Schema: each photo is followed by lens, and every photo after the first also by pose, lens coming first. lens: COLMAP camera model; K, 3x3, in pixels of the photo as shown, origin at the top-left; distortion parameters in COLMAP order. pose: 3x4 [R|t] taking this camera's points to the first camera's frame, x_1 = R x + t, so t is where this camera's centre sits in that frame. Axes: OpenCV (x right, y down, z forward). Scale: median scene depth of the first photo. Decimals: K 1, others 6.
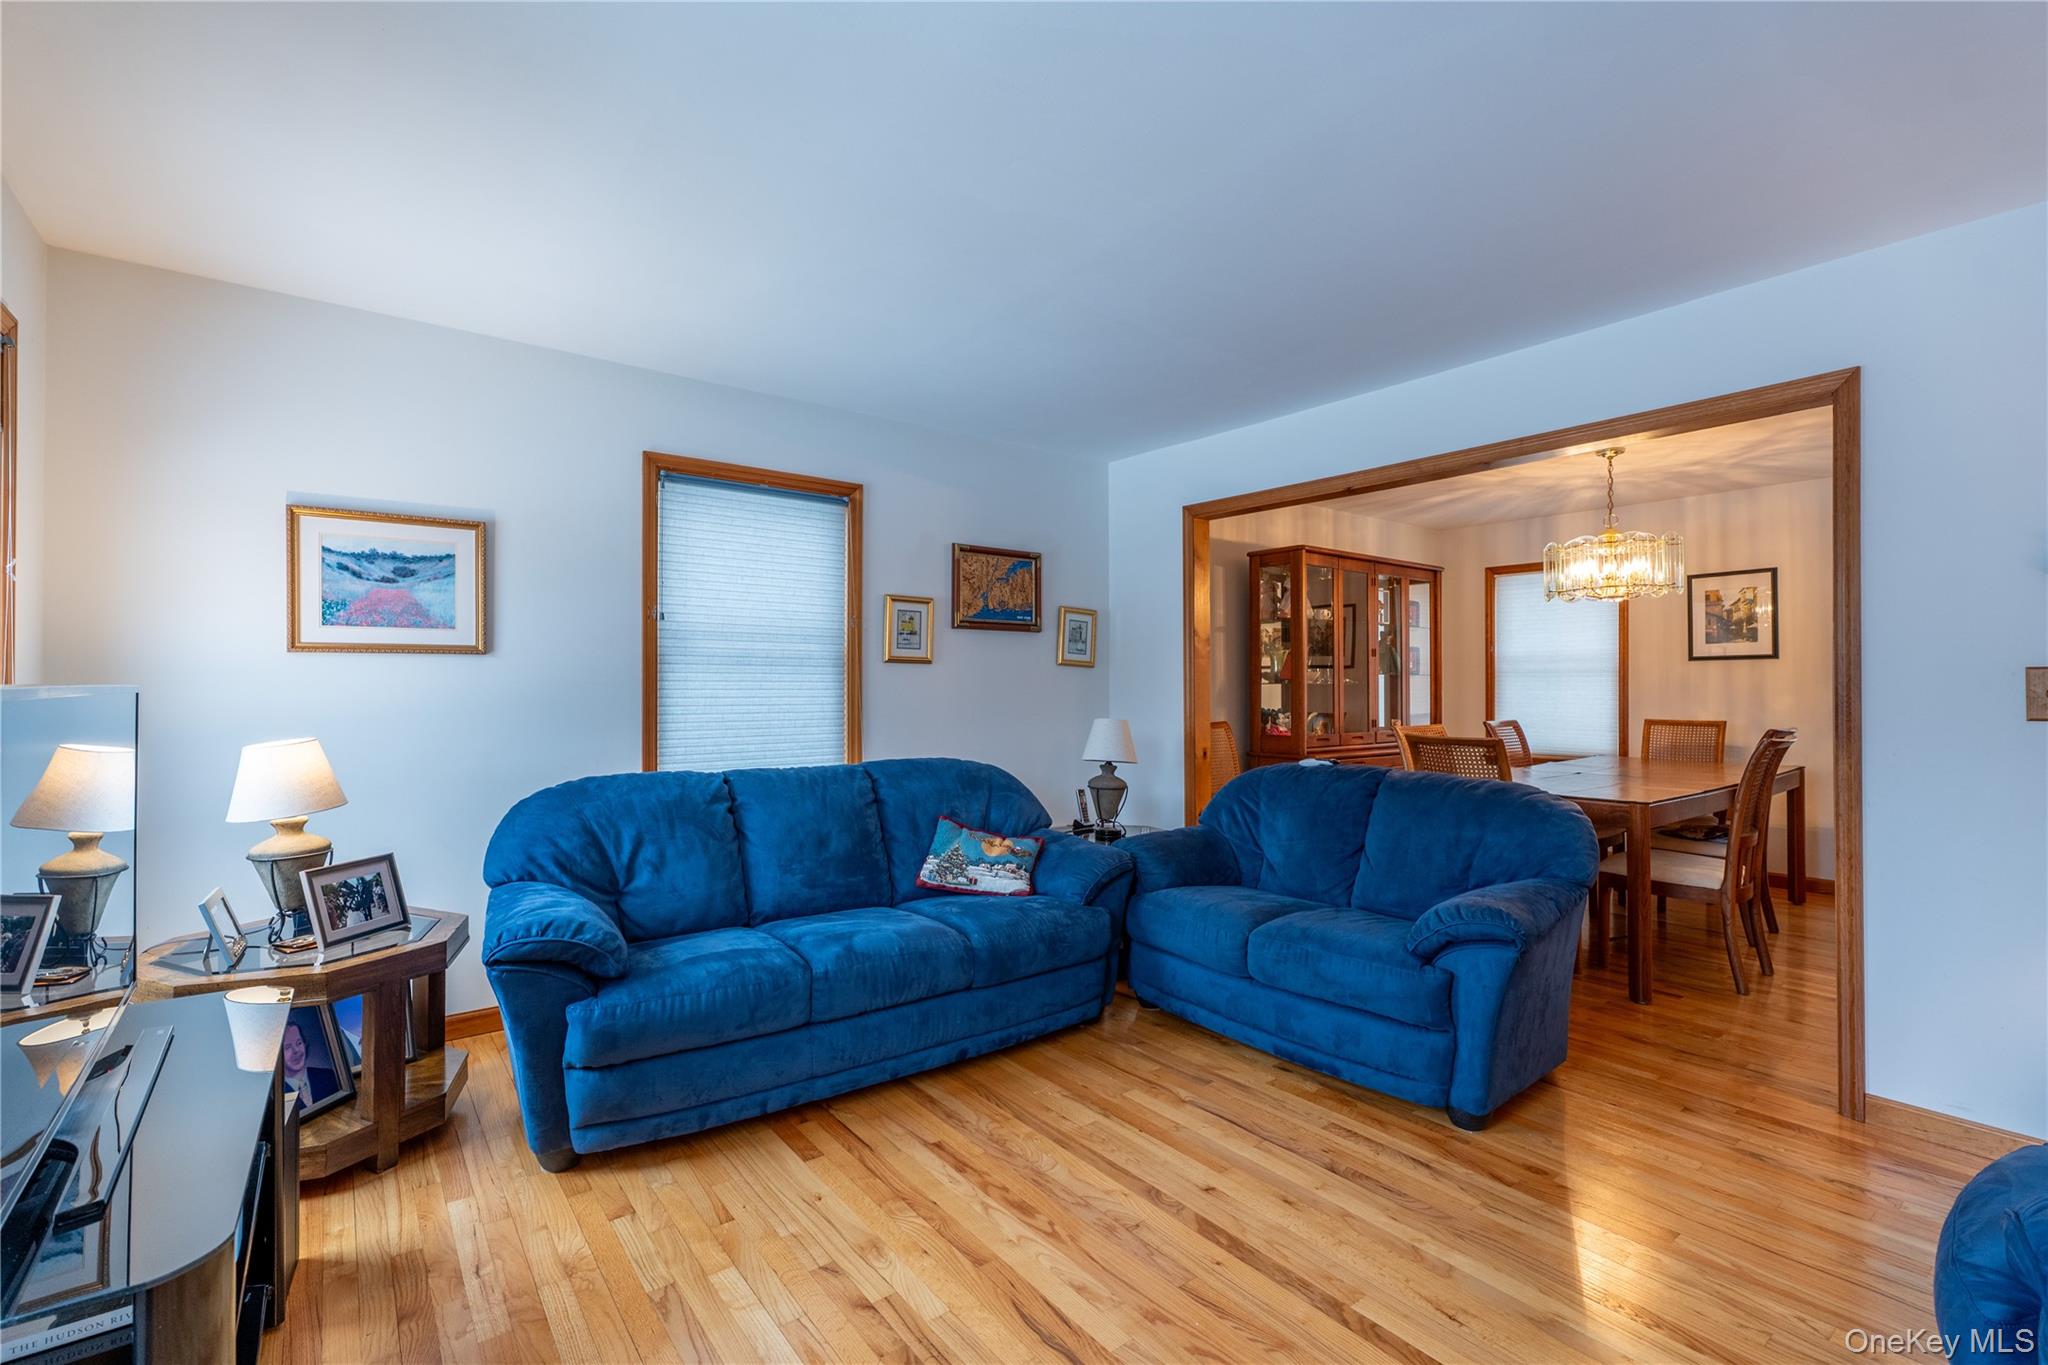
lens RADIAL K [[904.8, 0, 1030.9], [0, 904.8, 681.2], [0, 0, 1]] dist [0.002296, -0.001306]
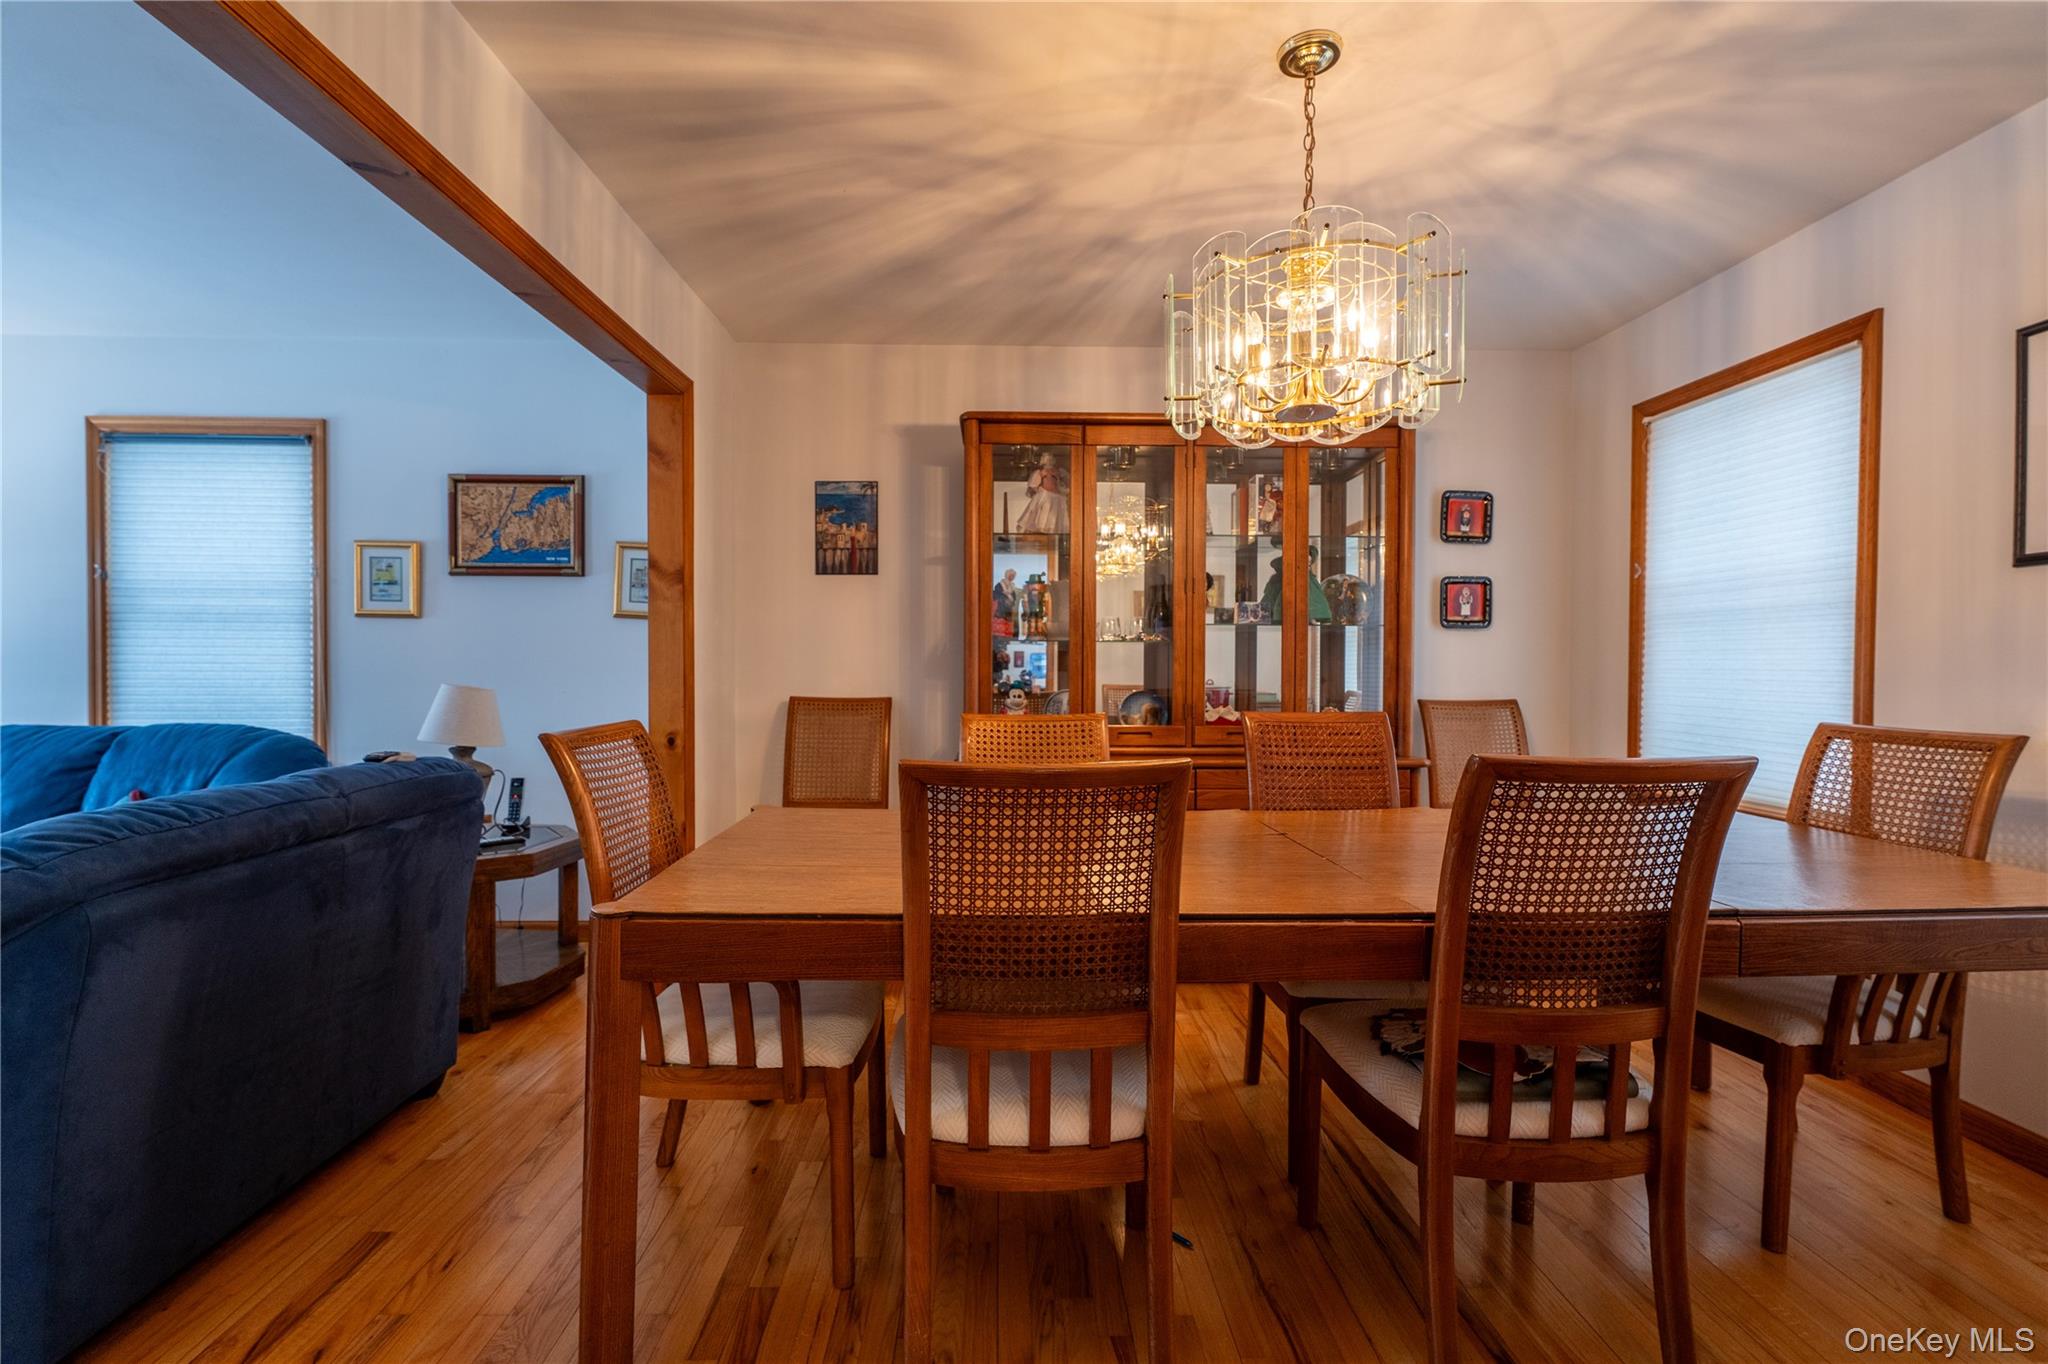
lens RADIAL K [[904.8, 0, 1017.5], [0, 904.8, 670.2], [0, 0, 1]] dist [0.002296, -0.001306]
pose [[0.800897, 0.008645, -0.598740, 0.869845], [0.001007, 0.999875, 0.015783, 0.017475], [0.598802, -0.013243, 0.800788, 0.660423]]
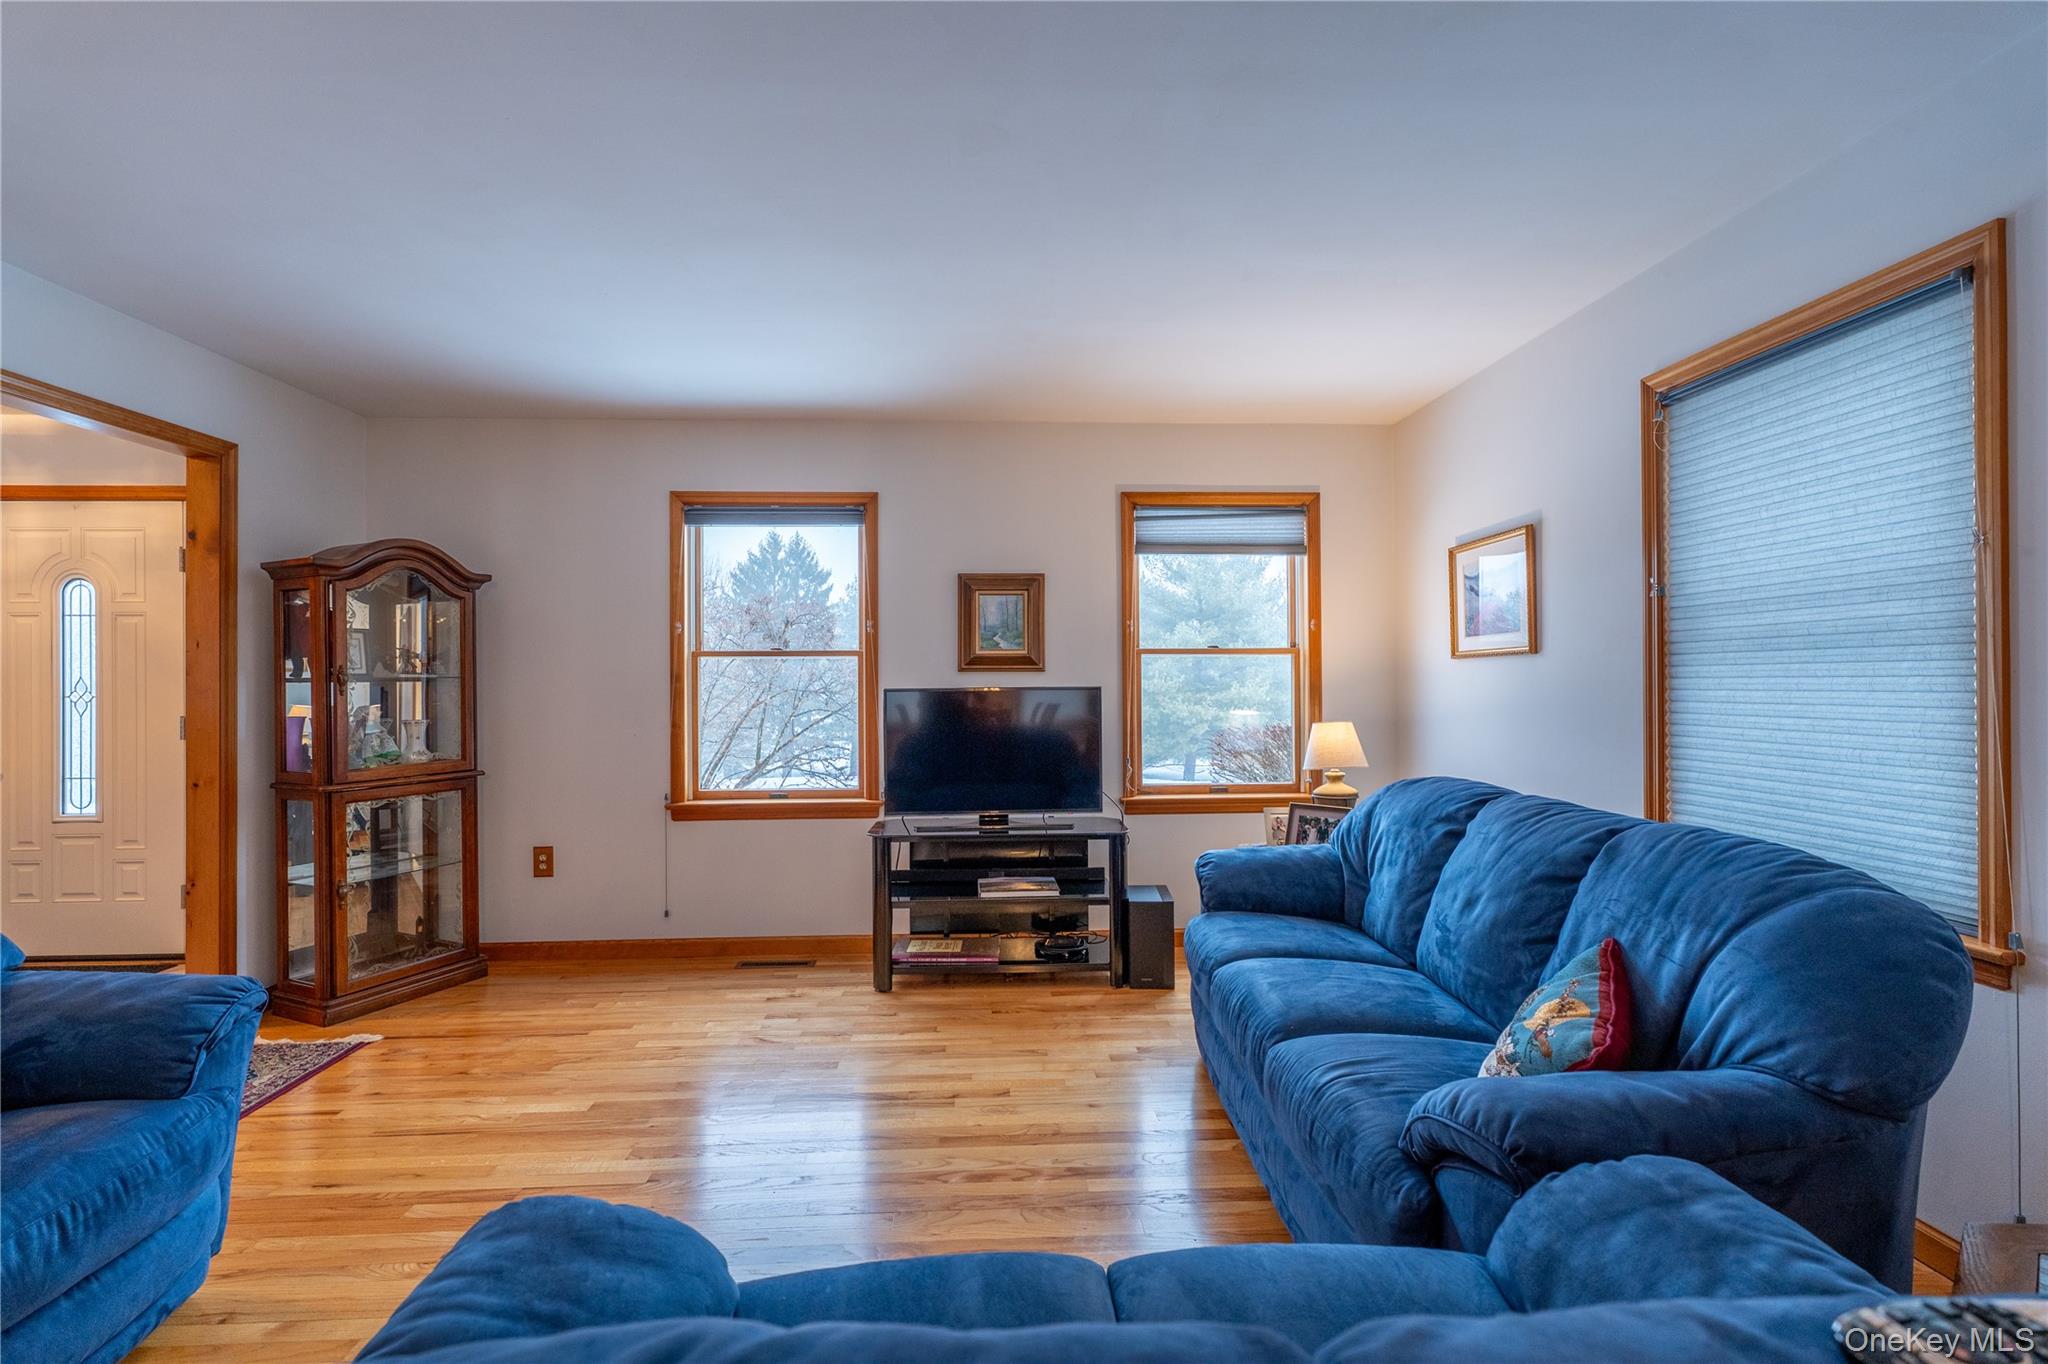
lens RADIAL K [[904.8, 0, 1022.8], [0, 904.8, 679.1], [0, 0, 1]] dist [0.002296, -0.001306]
pose [[-0.570619, -0.002966, -0.821210, 0.418999], [0.009933, 0.999895, -0.010514, 0.002330], [0.821155, -0.014156, -0.570530, 0.824714]]
